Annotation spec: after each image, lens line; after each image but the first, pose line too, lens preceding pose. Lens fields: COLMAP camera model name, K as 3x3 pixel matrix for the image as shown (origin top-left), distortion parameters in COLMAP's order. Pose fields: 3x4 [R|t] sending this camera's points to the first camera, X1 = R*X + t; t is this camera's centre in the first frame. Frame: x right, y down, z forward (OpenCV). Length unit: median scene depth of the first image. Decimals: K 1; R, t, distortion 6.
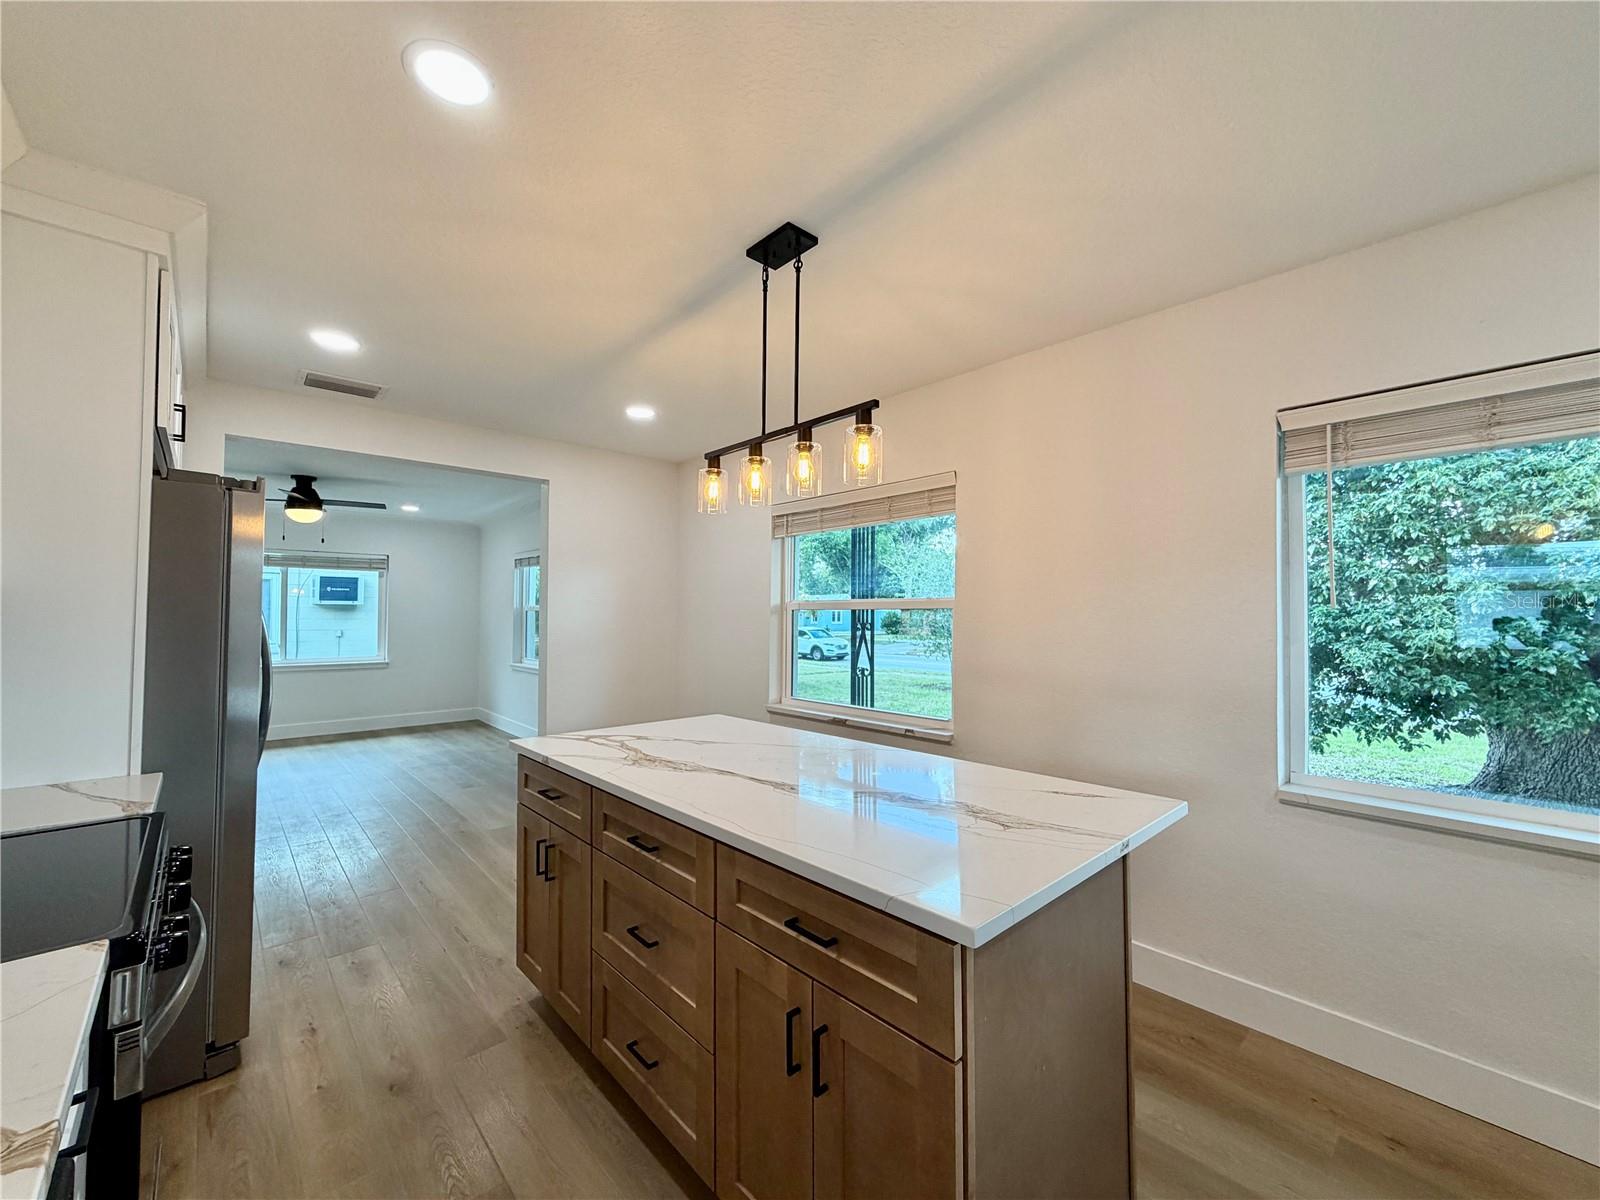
lens RADIAL K [[638.8, 0, 796.6], [0, 638.8, 603.2], [0, 0, 1]] dist [0.000767, 0.000500]
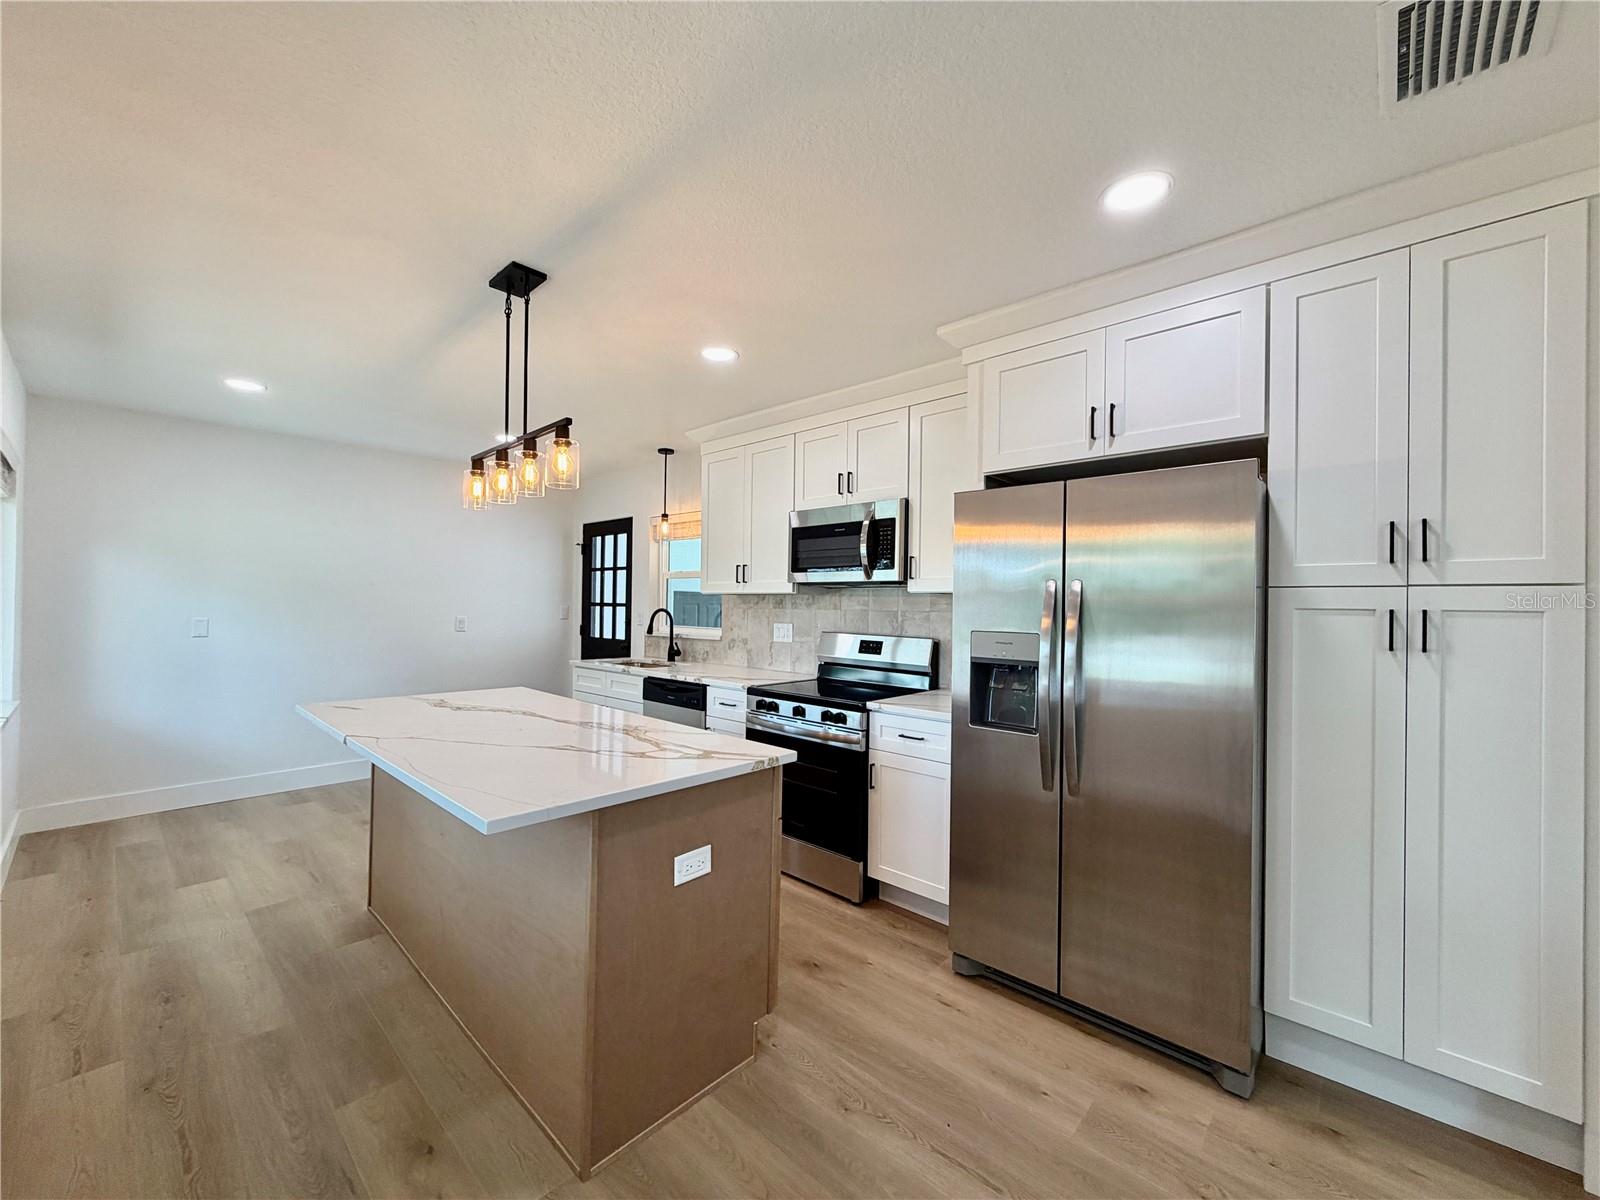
lens RADIAL K [[638.8, 0, 796.6], [0, 638.8, 603.2], [0, 0, 1]] dist [0.000767, 0.000500]
pose [[-0.996473, -0.018593, -0.081822, -0.357751], [-0.016161, 0.999411, -0.030287, 0.044277], [0.082337, -0.028858, -0.996187, 1.753267]]
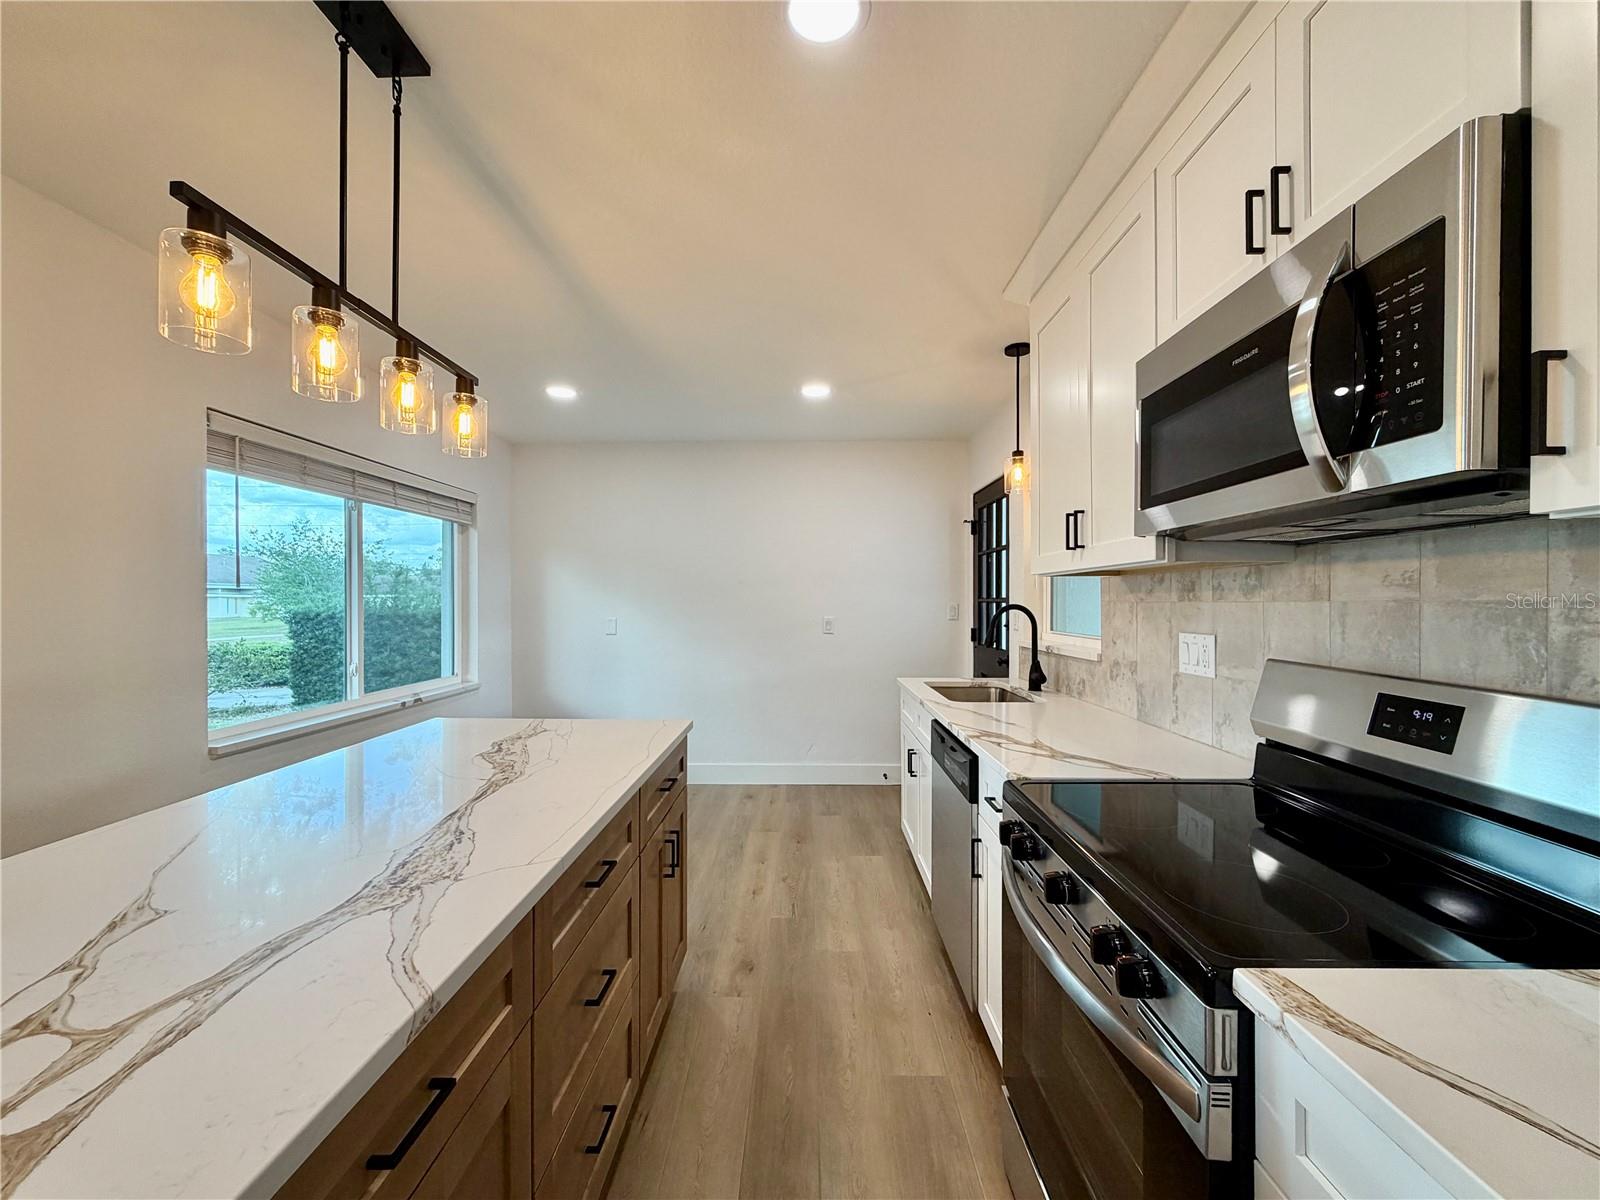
lens RADIAL K [[638.8, 0, 796.6], [0, 638.8, 603.2], [0, 0, 1]] dist [0.000767, 0.000500]
pose [[-0.721642, -0.002659, 0.692262, -0.654827], [-0.015809, 0.999795, -0.012639, 0.026964], [-0.692086, -0.020064, -0.721536, 0.910434]]
